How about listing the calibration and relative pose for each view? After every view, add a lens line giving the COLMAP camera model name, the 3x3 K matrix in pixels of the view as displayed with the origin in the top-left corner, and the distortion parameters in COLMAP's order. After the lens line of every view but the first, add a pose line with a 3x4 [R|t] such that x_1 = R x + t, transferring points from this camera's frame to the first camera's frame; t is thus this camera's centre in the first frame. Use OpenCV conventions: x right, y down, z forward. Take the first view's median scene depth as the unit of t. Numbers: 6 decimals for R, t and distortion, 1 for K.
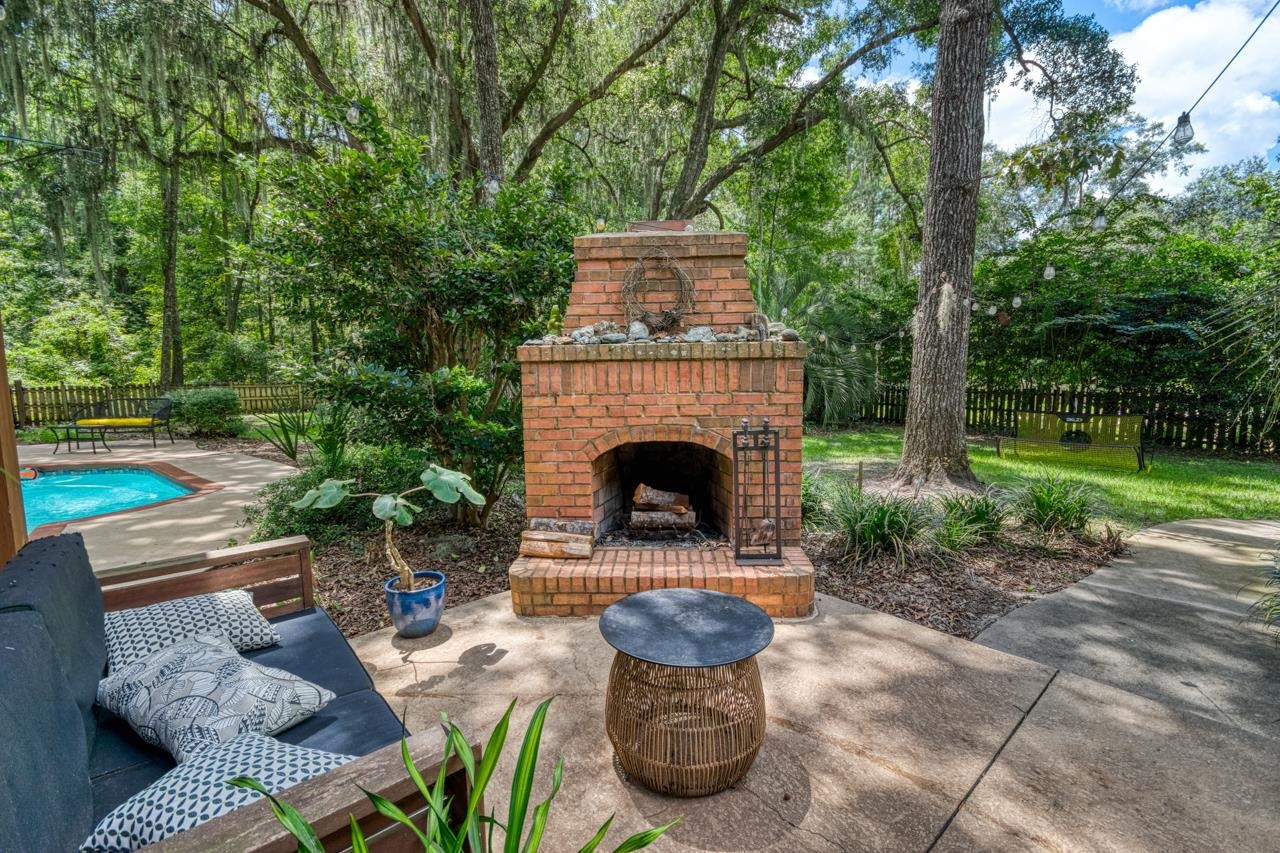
lens RADIAL K [[567.4, 0, 640.0], [0, 567.4, 426.5], [0, 0, 1]] dist [0.000524, -0.000160]
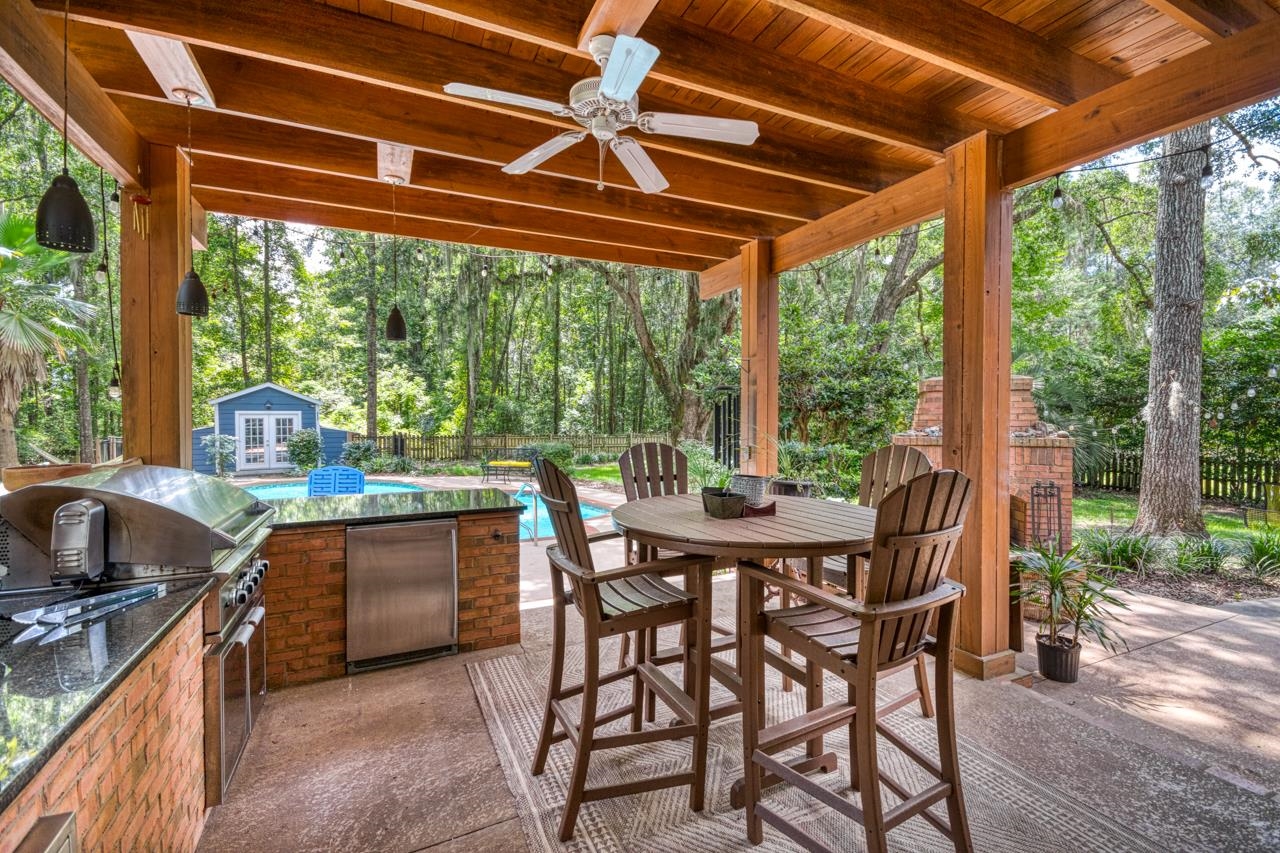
lens RADIAL K [[561.3, 0, 635.6], [0, 561.3, 423.6], [0, 0, 1]] dist [0.021105, -0.016245]
pose [[0.958815, 0.015830, -0.283591, -0.132167], [-0.043823, 0.994735, -0.092638, 0.007840], [0.280631, 0.101250, 0.954460, -0.274111]]
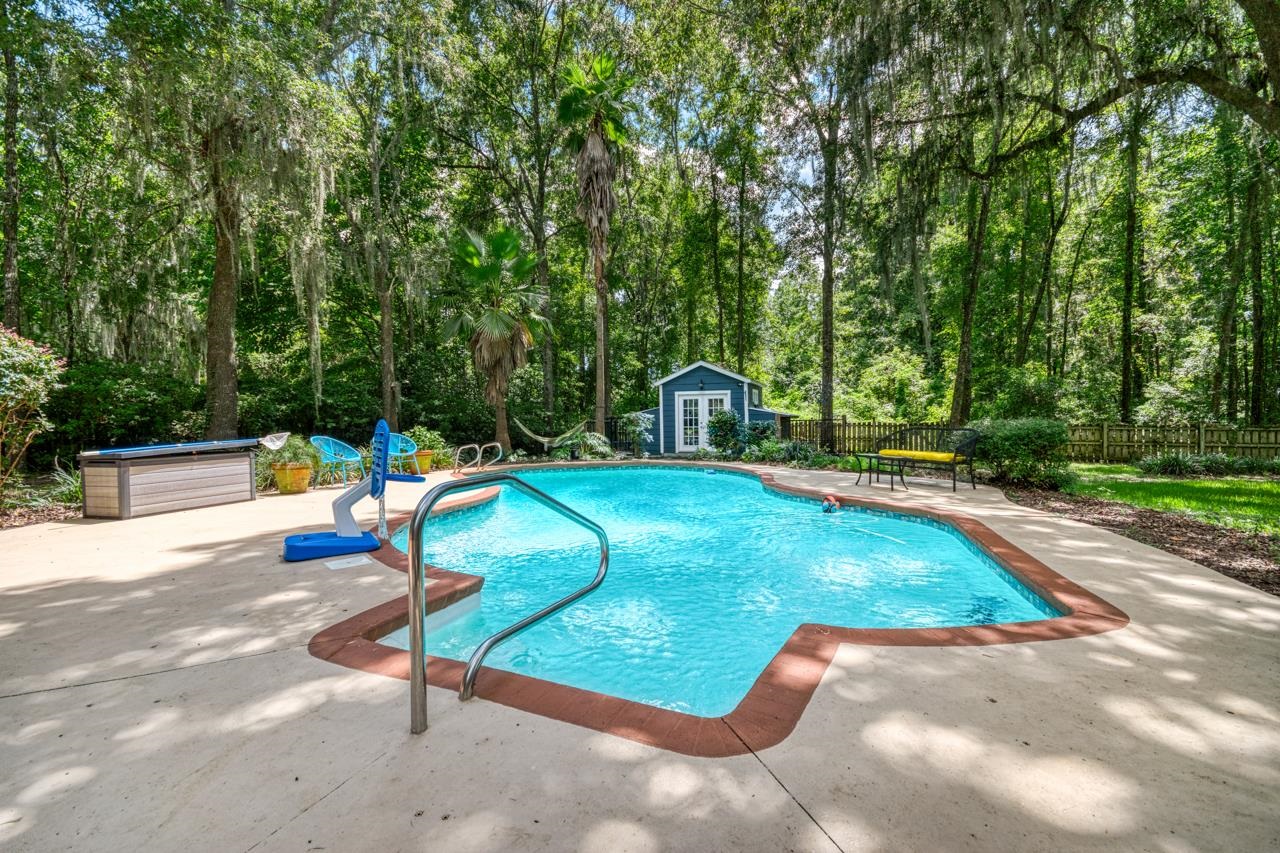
lens RADIAL K [[555.0, 0, 640.0], [0, 555.0, 426.5], [0, 0, 1]] dist [0.002875, 0.000332]
pose [[0.367134, 0.023933, -0.929860, -0.259866], [-0.104403, 0.994412, -0.015627, 0.004650], [0.924290, 0.102818, 0.367582, 0.265966]]
